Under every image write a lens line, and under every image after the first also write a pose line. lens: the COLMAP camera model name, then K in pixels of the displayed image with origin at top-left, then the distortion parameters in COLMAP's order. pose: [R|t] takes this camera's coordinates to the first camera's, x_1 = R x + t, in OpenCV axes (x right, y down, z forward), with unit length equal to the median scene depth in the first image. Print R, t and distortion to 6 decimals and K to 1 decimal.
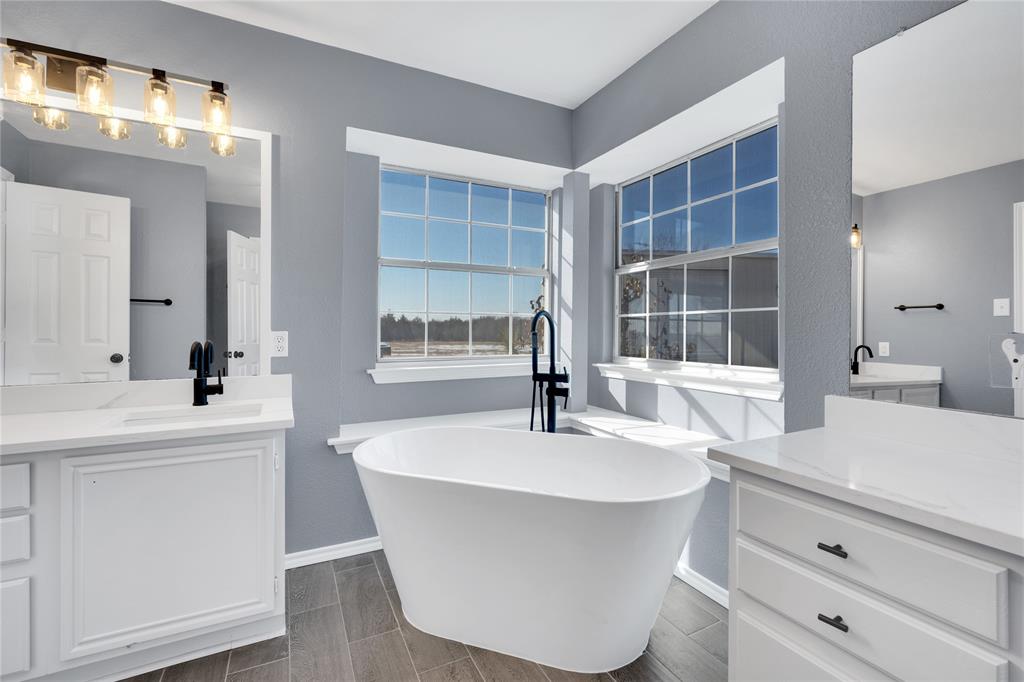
lens RADIAL K [[449.1, 0, 516.7], [0, 449.1, 340.8], [0, 0, 1]] dist [-0.018846, 0.009017]
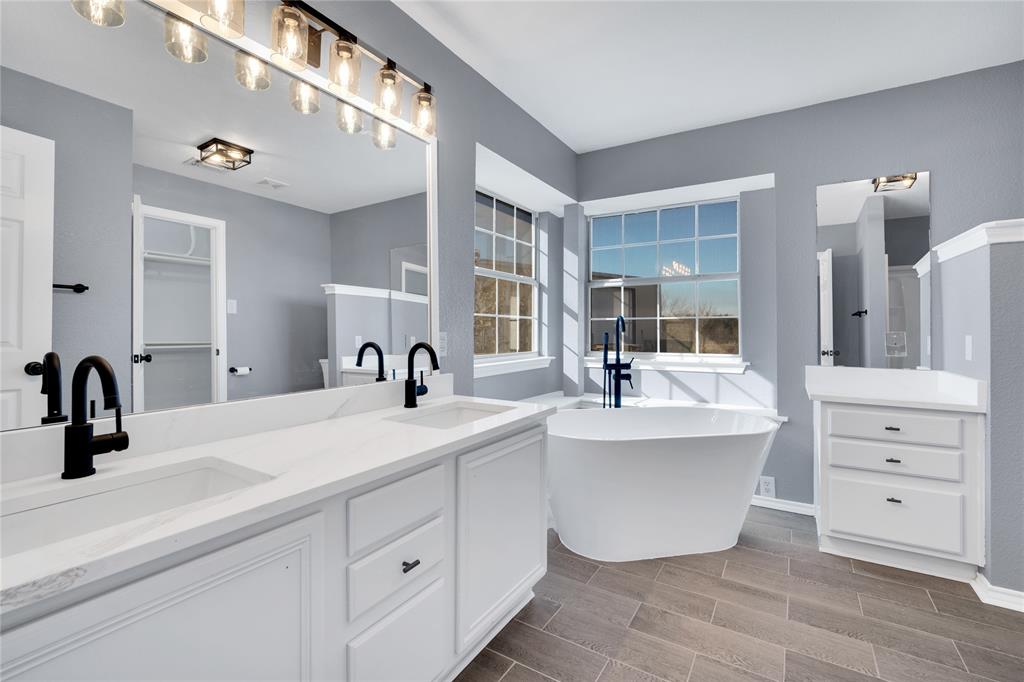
lens RADIAL K [[450.1, 0, 513.2], [0, 450.1, 338.3], [0, 0, 1]] dist [-0.001813, 0.000626]
pose [[0.850436, -0.007222, 0.526029, -0.883359], [0.007248, 0.999972, 0.002012, -0.006350], [-0.526028, 0.002101, 0.850464, 0.028707]]
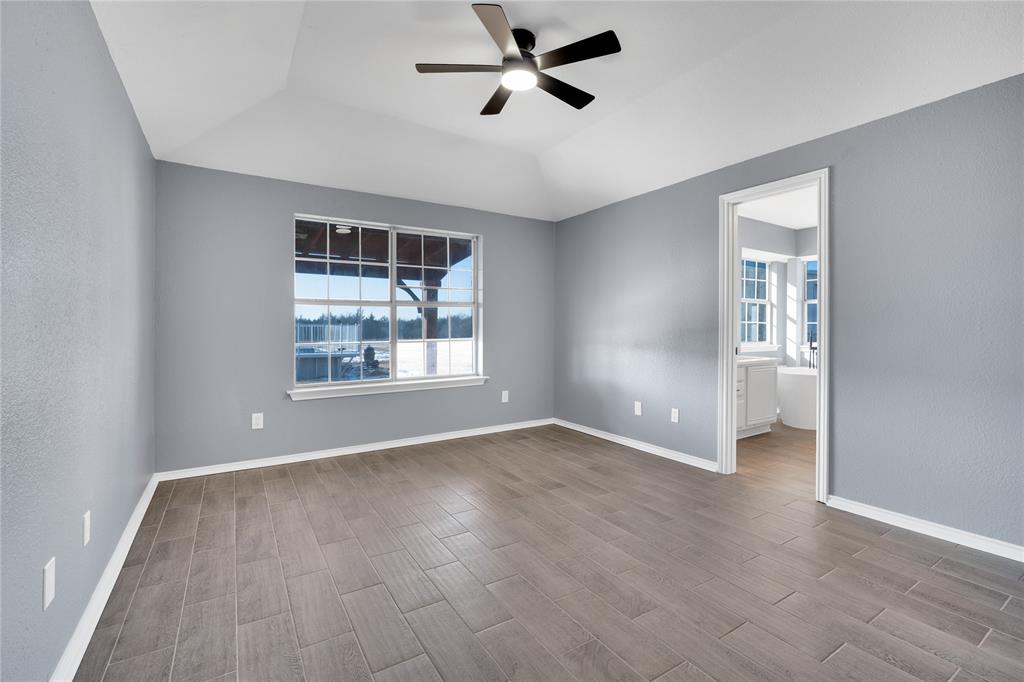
lens RADIAL K [[449.1, 0, 516.7], [0, 449.1, 340.8], [0, 0, 1]] dist [-0.018846, 0.009017]
pose [[0.994682, -0.011059, 0.102397, -1.872366], [0.009610, 0.999847, 0.014636, -0.018862], [-0.102543, -0.013574, 0.994636, -1.332762]]
